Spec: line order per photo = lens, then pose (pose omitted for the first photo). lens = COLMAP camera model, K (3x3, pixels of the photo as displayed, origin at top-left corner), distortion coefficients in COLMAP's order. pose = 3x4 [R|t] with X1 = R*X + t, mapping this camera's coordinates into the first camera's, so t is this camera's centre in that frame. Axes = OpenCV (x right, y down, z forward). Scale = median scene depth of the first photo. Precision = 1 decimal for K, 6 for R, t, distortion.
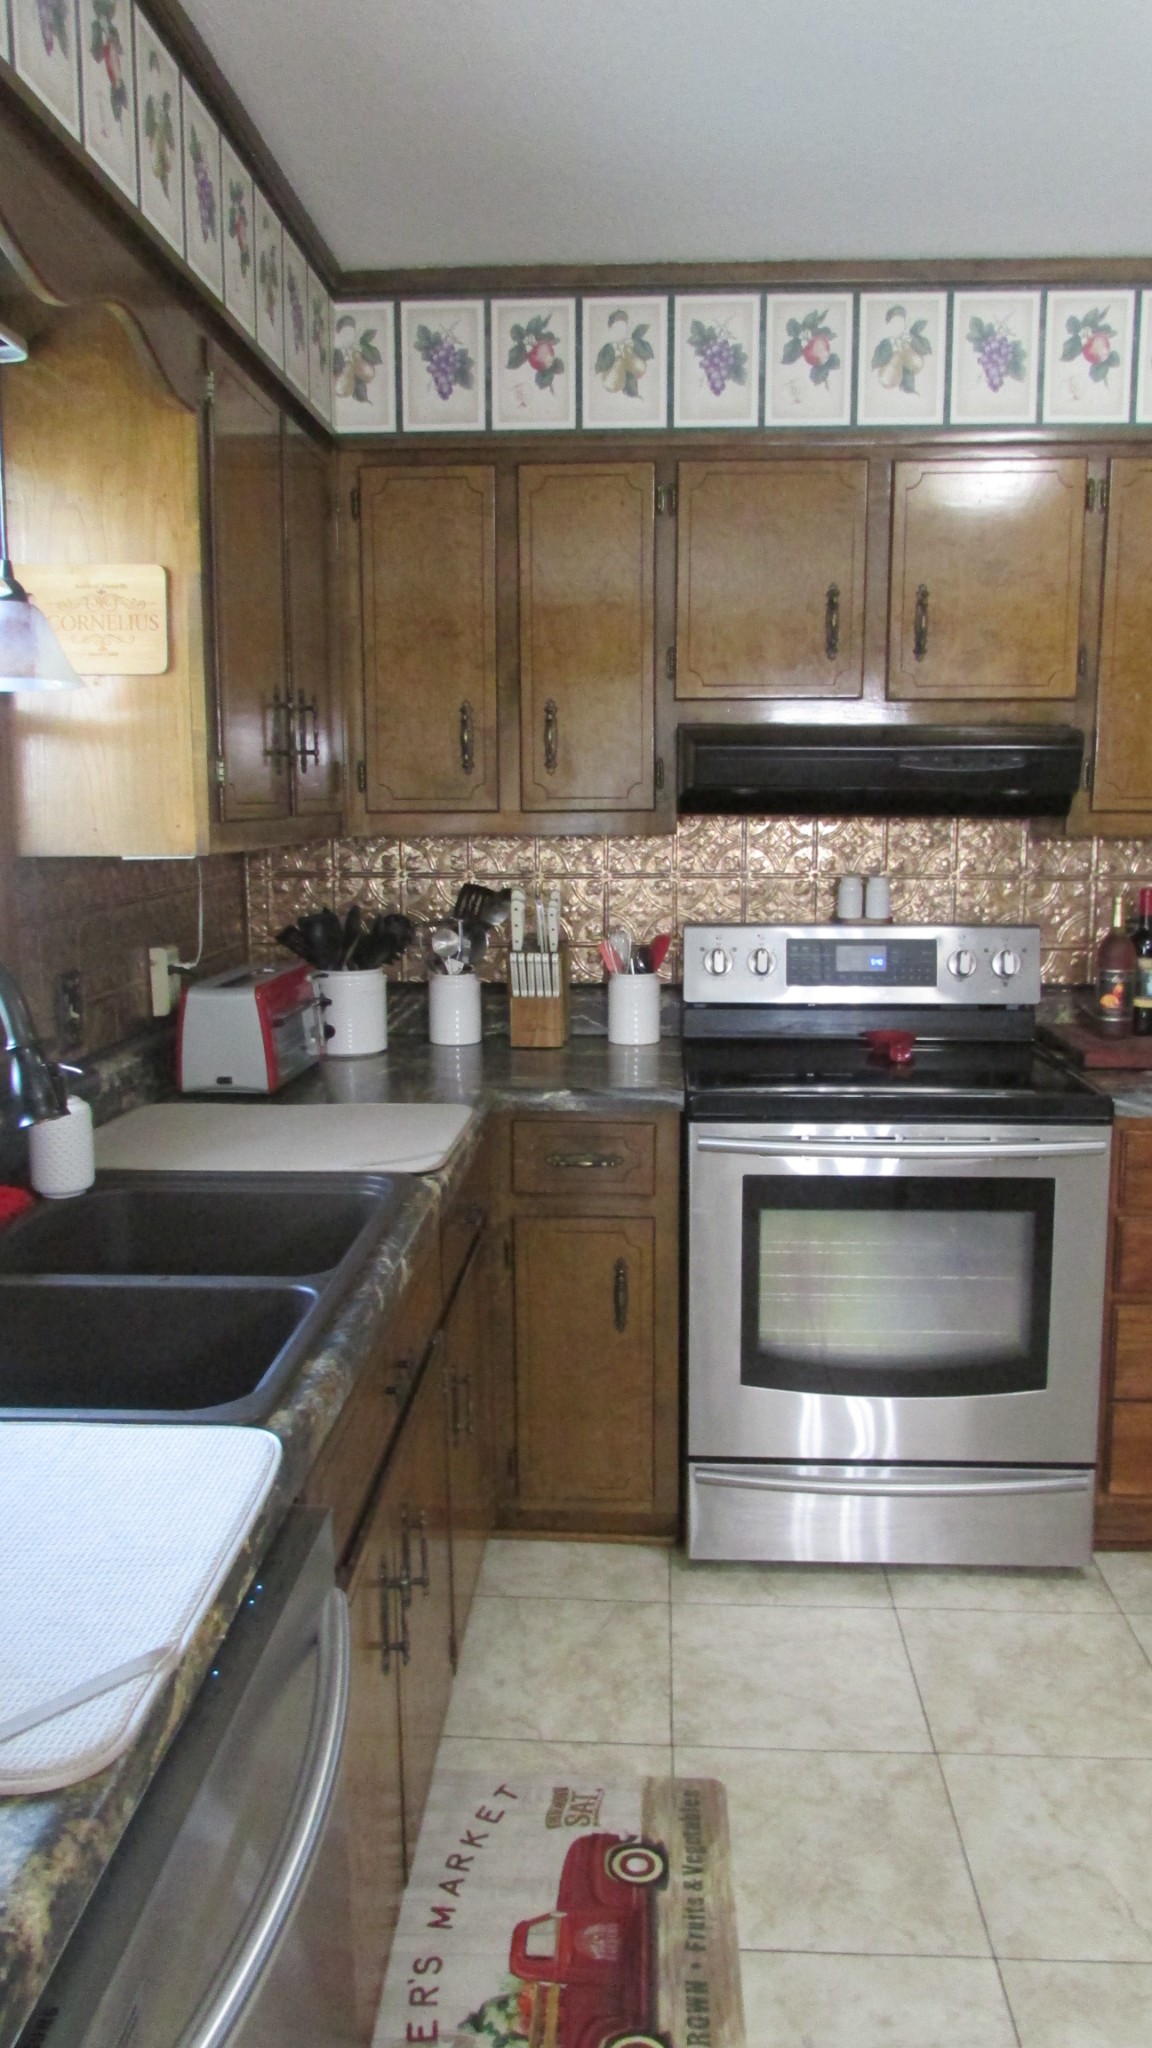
lens RADIAL K [[1499.2, 0, 578.0], [0, 1499.2, 1008.1], [0, 0, 1]] dist [-0.012573, 0.009195]
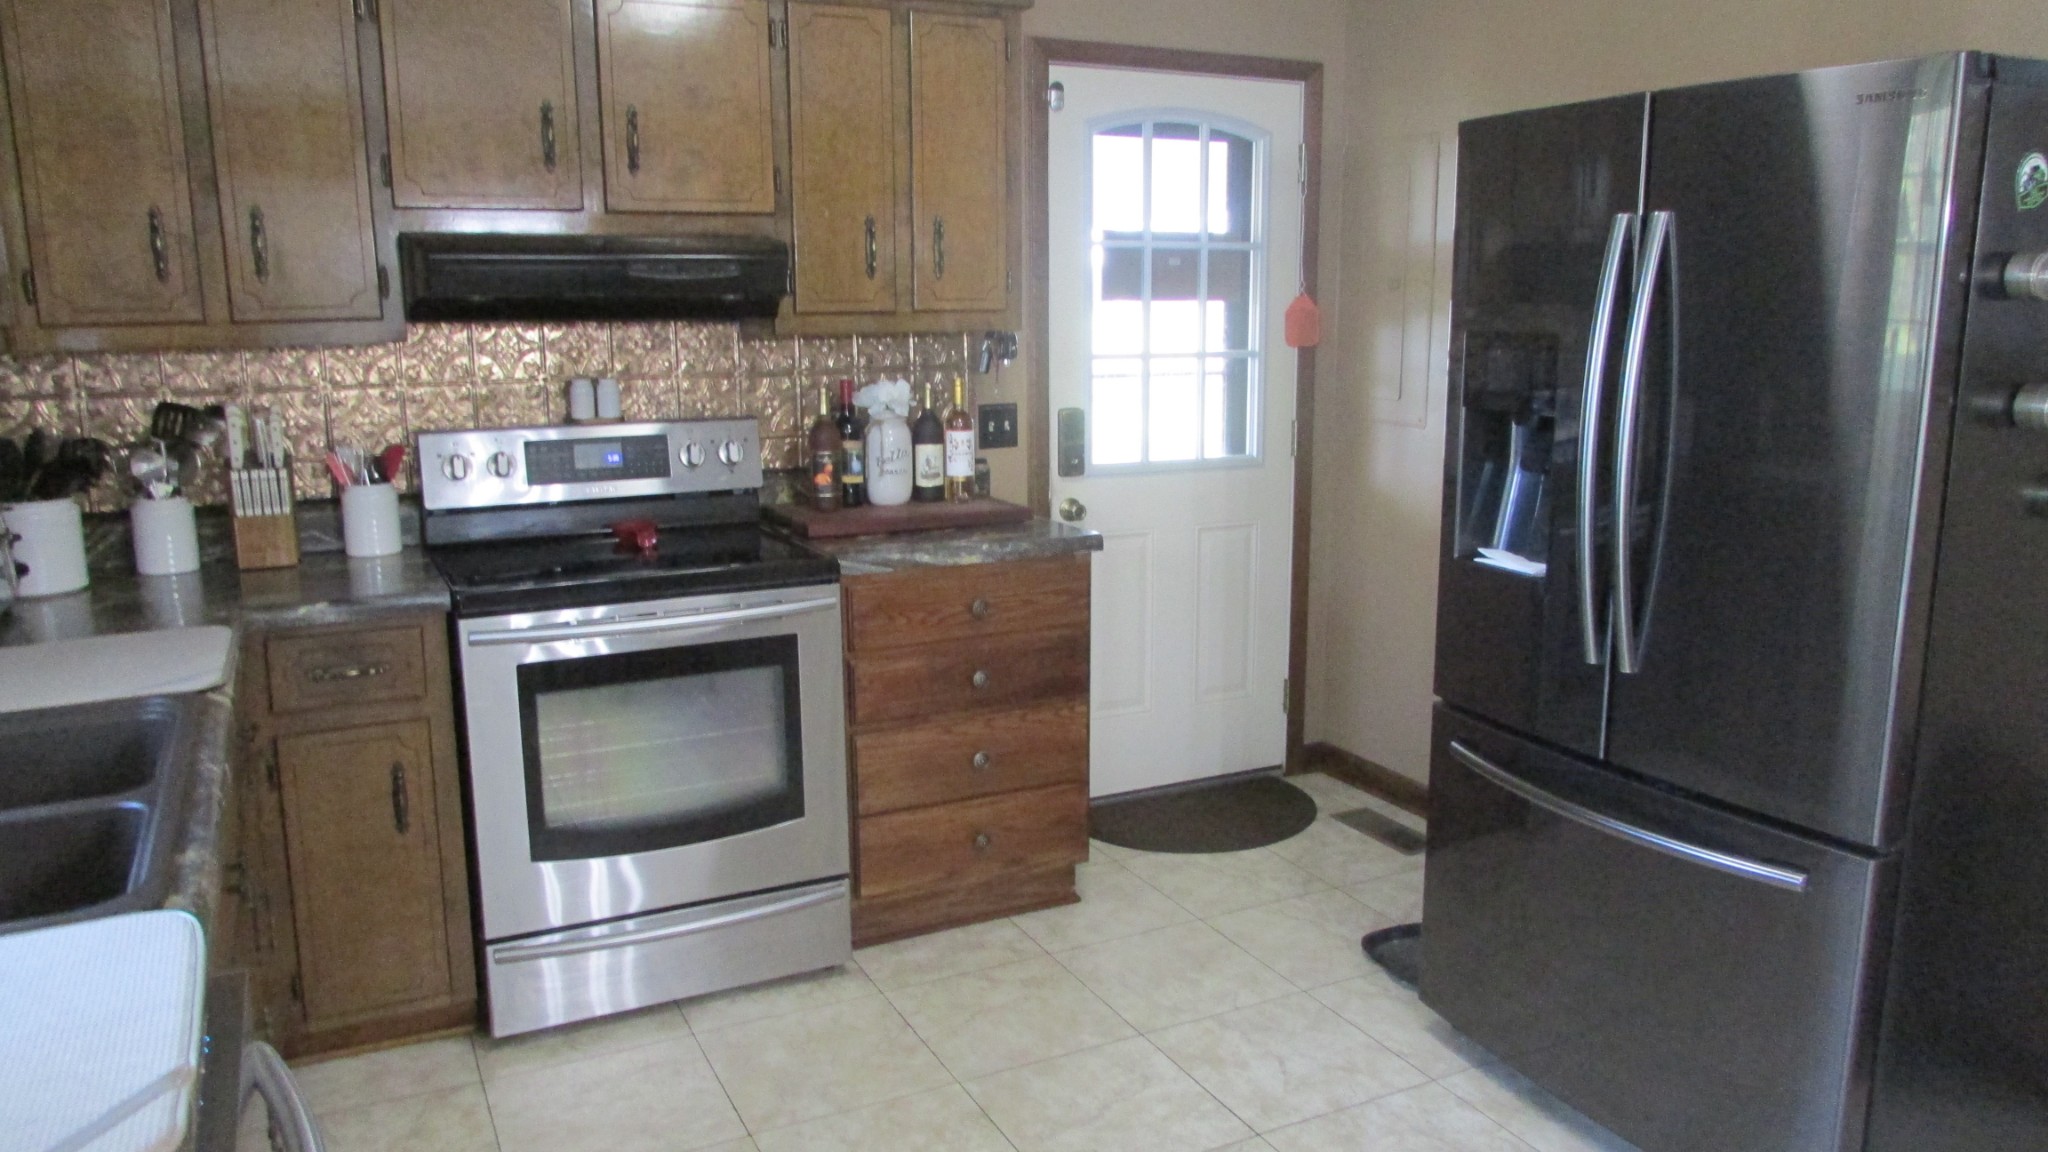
lens RADIAL K [[1499.2, 0, 1024.0], [0, 1499.2, 576.0], [0, 0, 1]] dist [-0.012573, 0.009195]
pose [[0.872899, -0.096738, 0.478215, -0.071192], [0.078079, 0.995212, 0.058802, 0.014364], [-0.481614, -0.013989, 0.876272, -0.088640]]
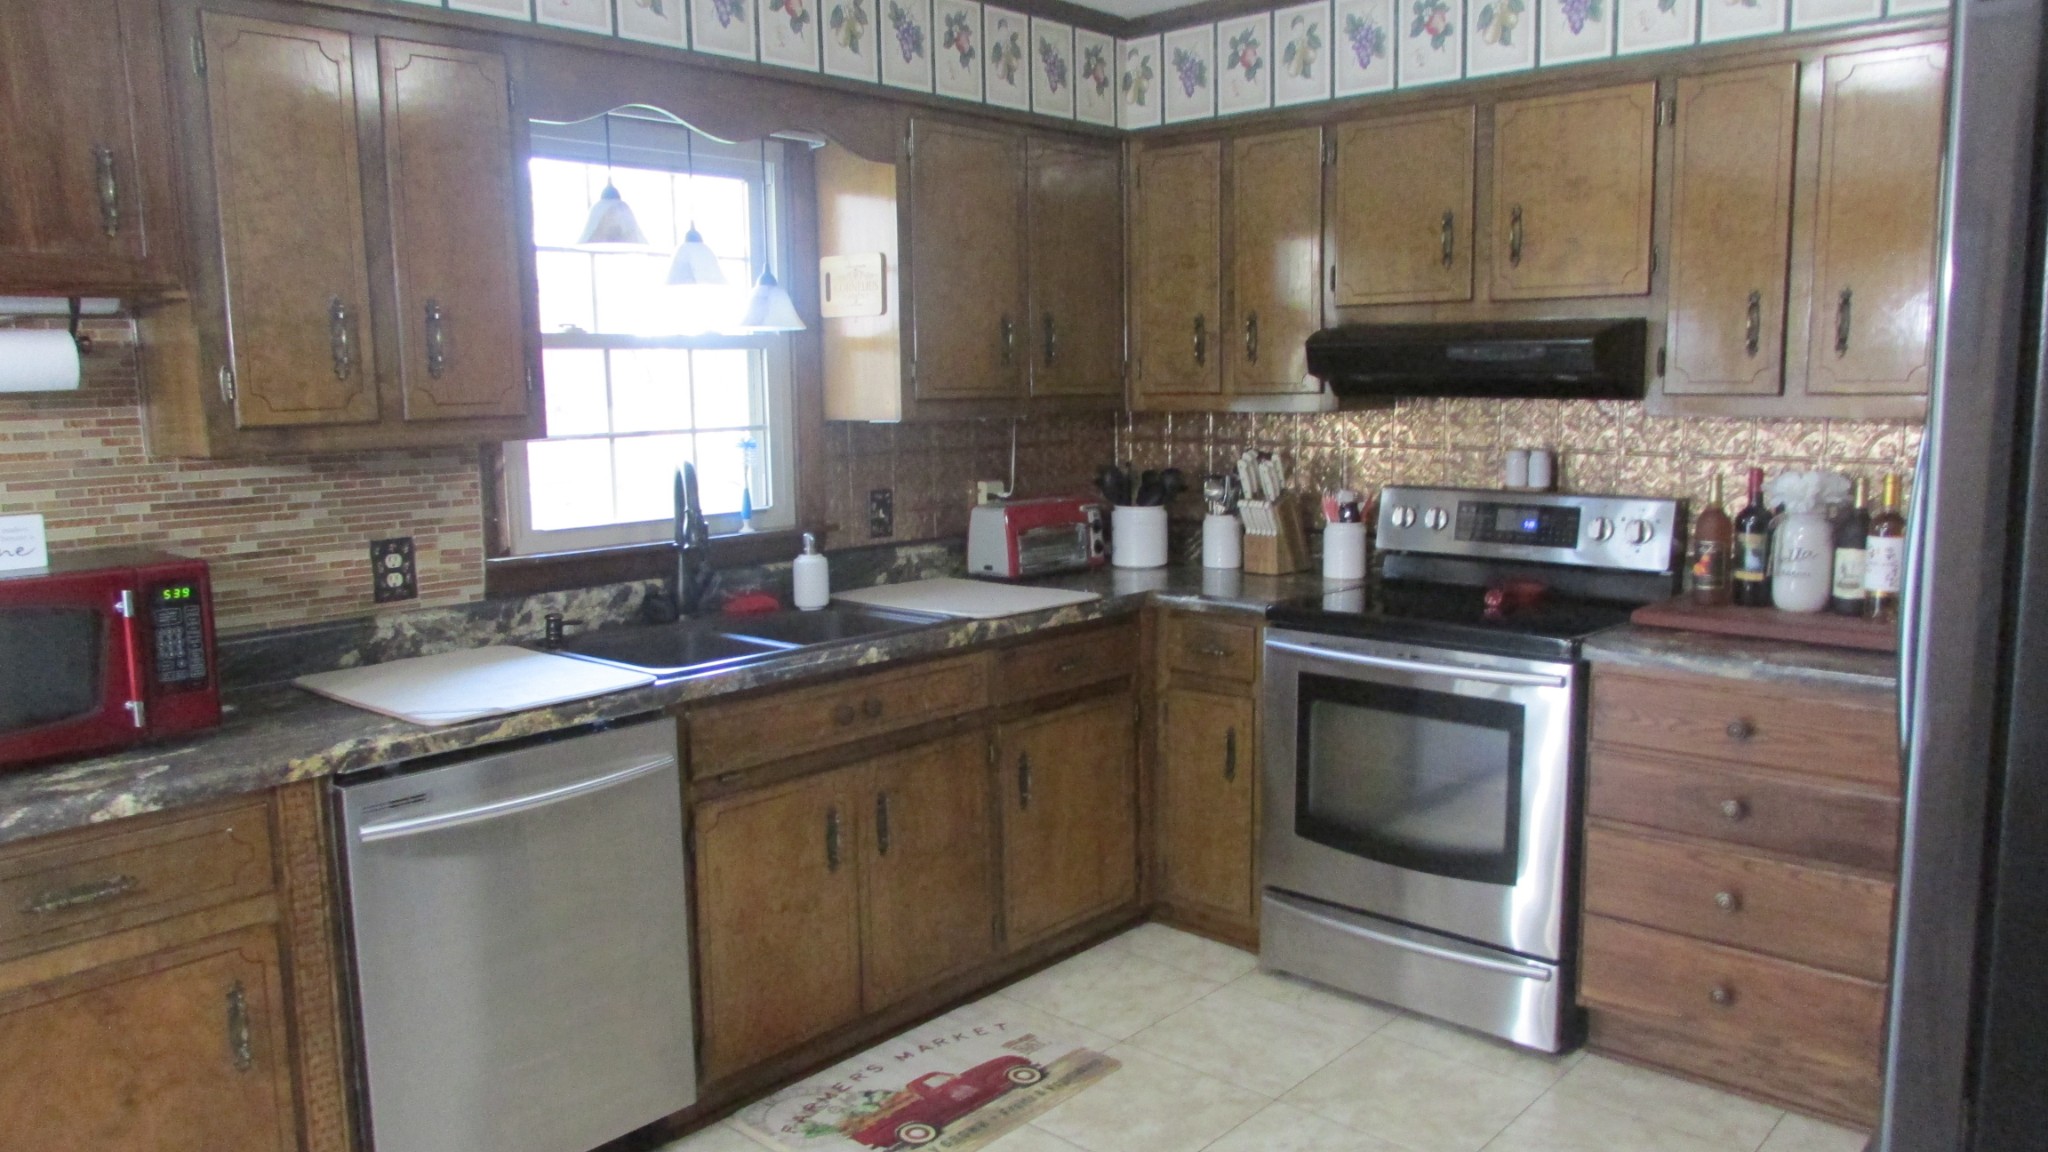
lens RADIAL K [[1499.2, 0, 1024.0], [0, 1499.2, 576.0], [0, 0, 1]] dist [-0.012573, 0.009195]
pose [[0.766052, 0.079266, -0.637872, 0.713421], [-0.083498, 0.996230, 0.023521, 0.015980], [0.637332, 0.035243, 0.769783, -0.152595]]
